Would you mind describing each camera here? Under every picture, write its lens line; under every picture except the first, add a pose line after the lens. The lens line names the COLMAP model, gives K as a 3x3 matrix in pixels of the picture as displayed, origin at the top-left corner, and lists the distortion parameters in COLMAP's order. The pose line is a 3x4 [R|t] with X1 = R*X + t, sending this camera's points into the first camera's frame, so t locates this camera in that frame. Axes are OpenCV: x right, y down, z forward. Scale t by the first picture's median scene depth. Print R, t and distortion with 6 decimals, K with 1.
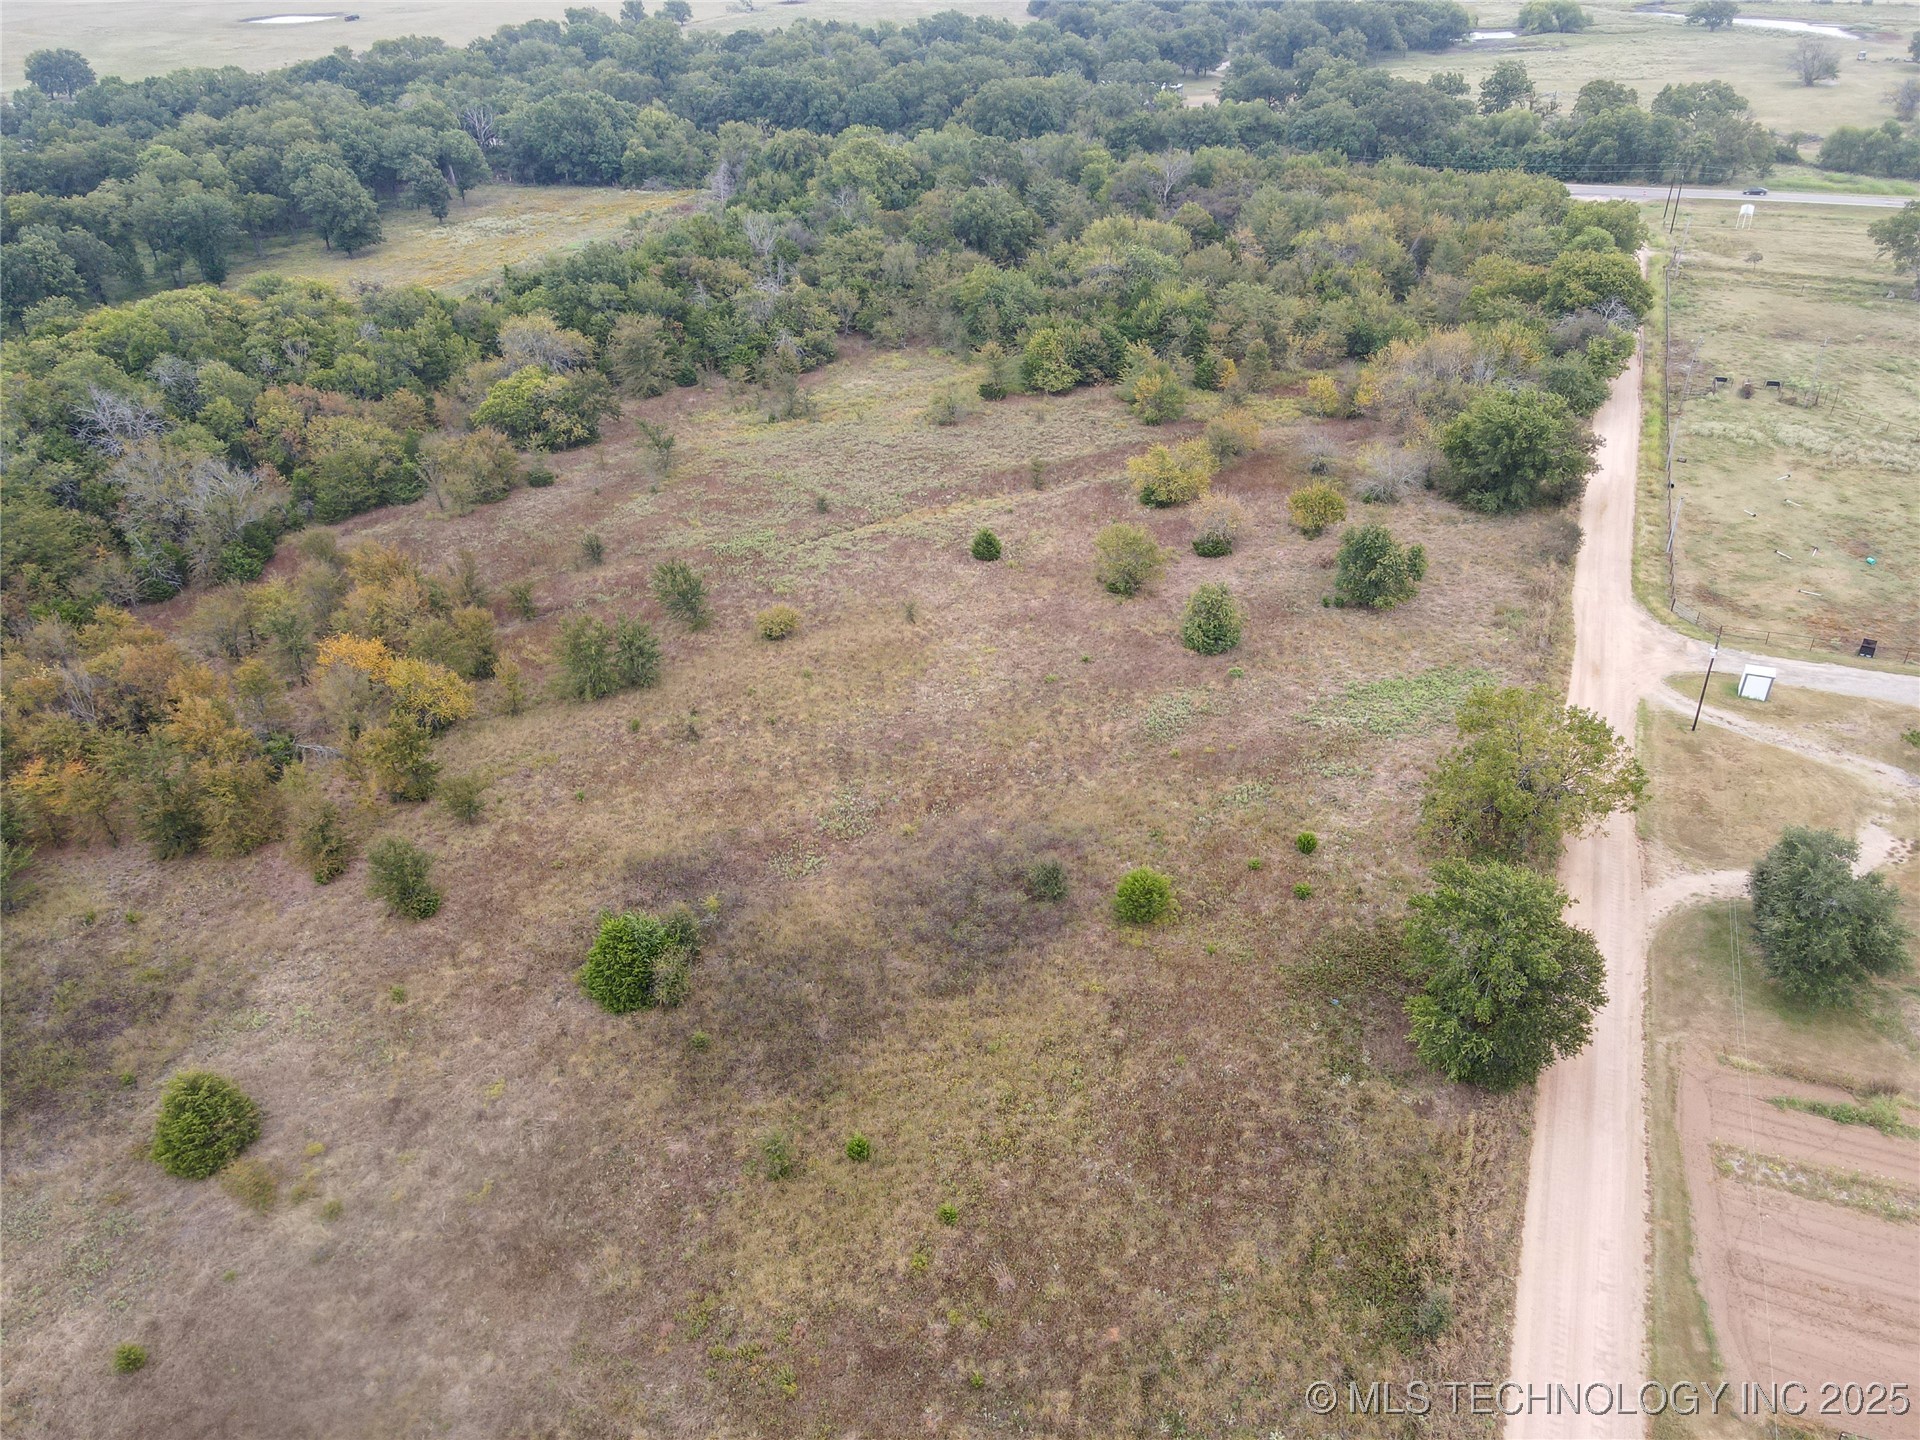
lens RADIAL K [[1400.6, 0, 960.0], [0, 1400.6, 720.0], [0, 0, 1]] dist [0.011213, 0.000642]
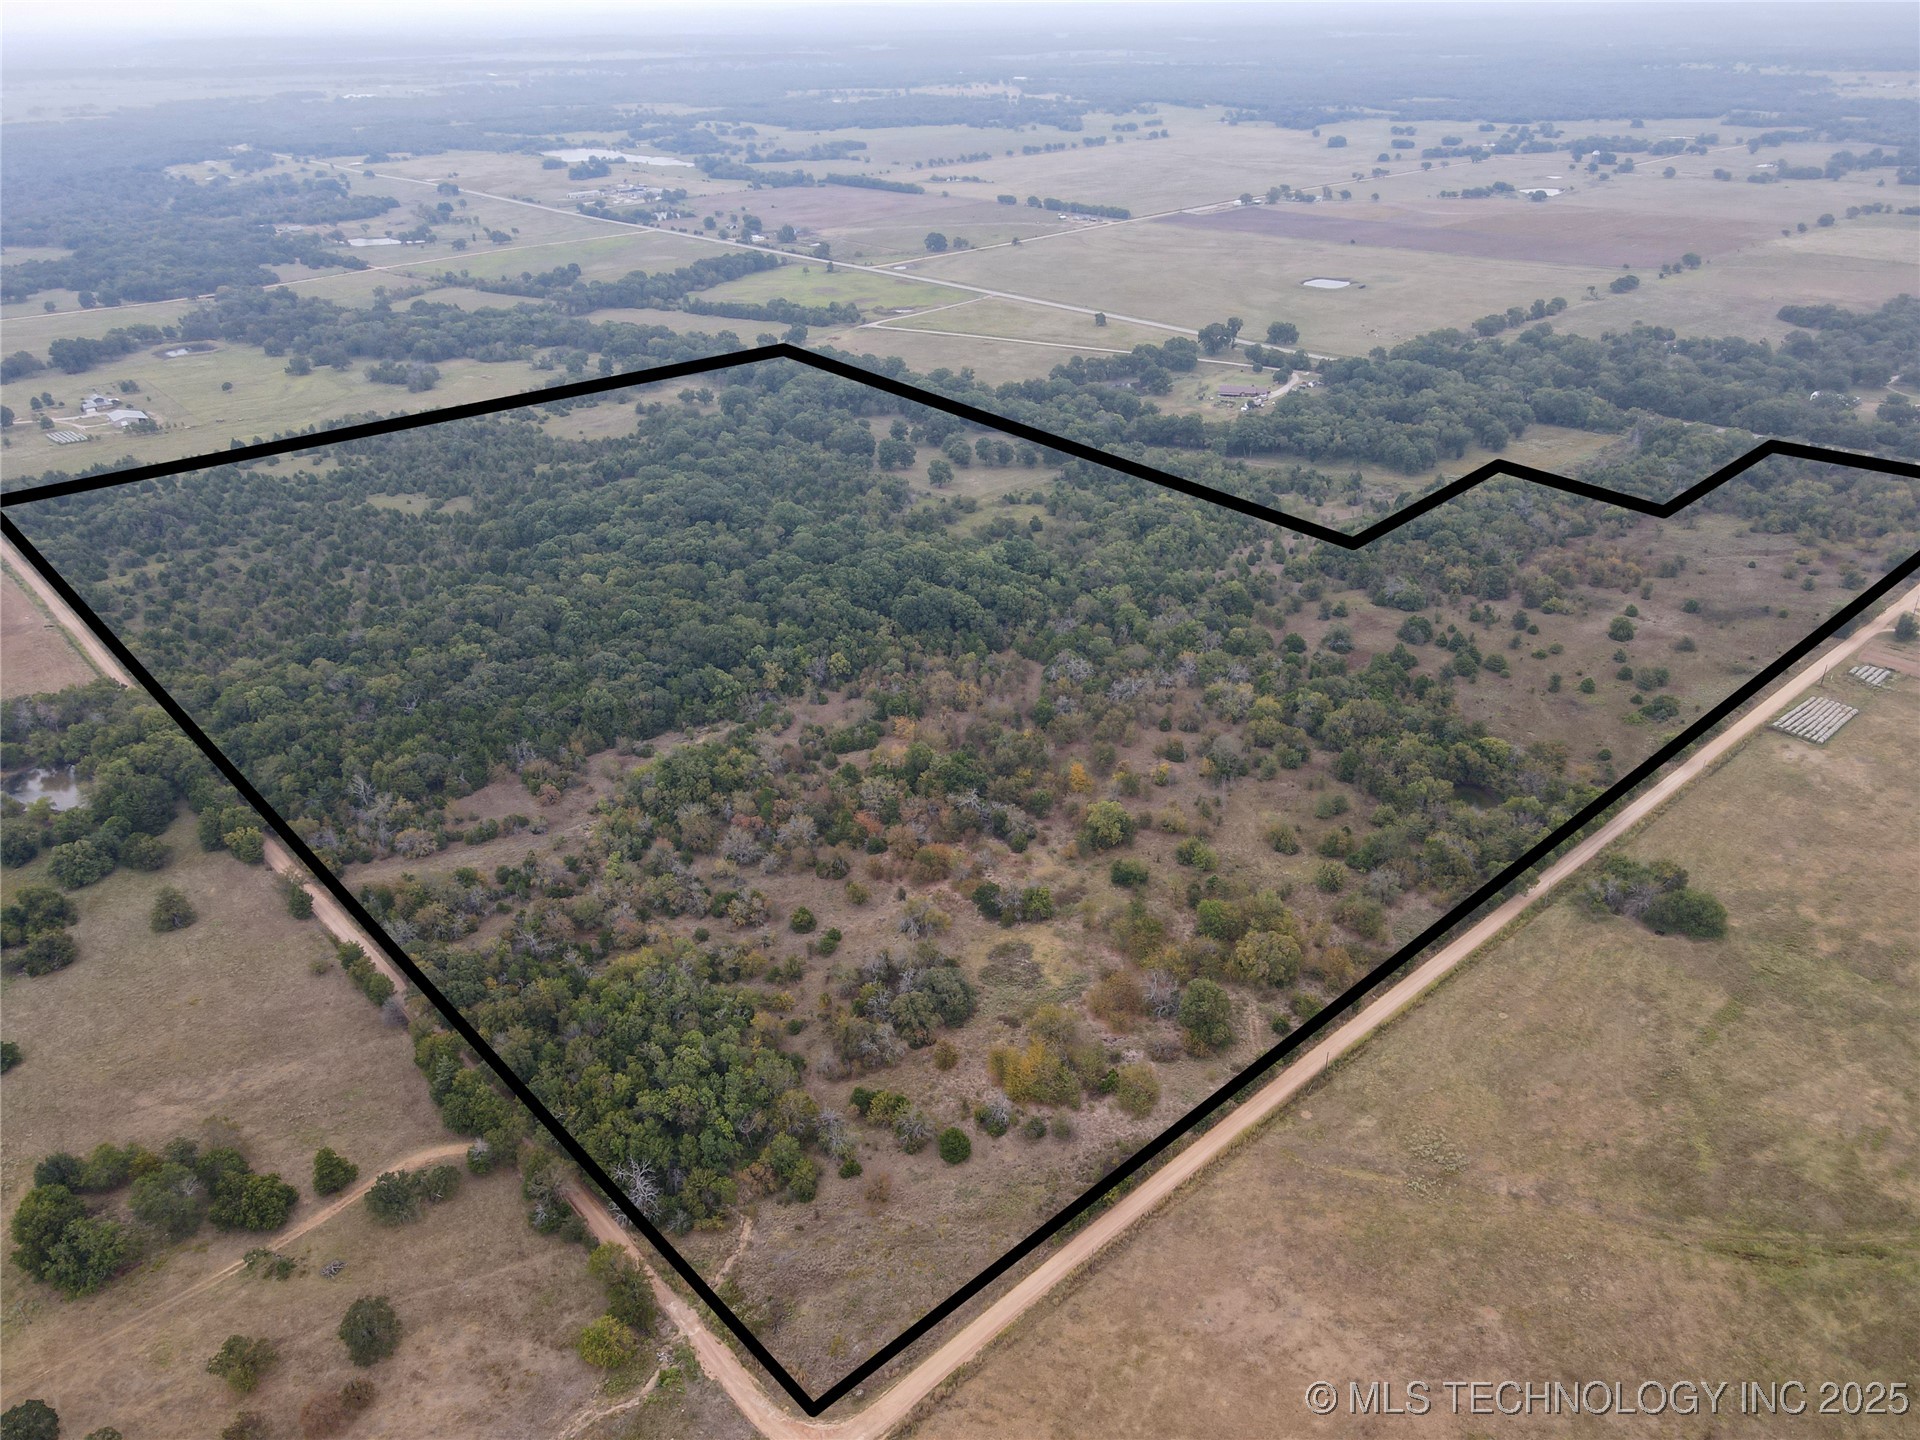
lens RADIAL K [[1400.6, 0, 960.0], [0, 1400.6, 720.0], [0, 0, 1]] dist [0.011213, 0.000642]
pose [[0.903948, 0.197478, -0.379316, -0.338103], [-0.222572, 0.974645, -0.022994, 0.738044], [0.365158, 0.105211, 0.924981, -2.873777]]
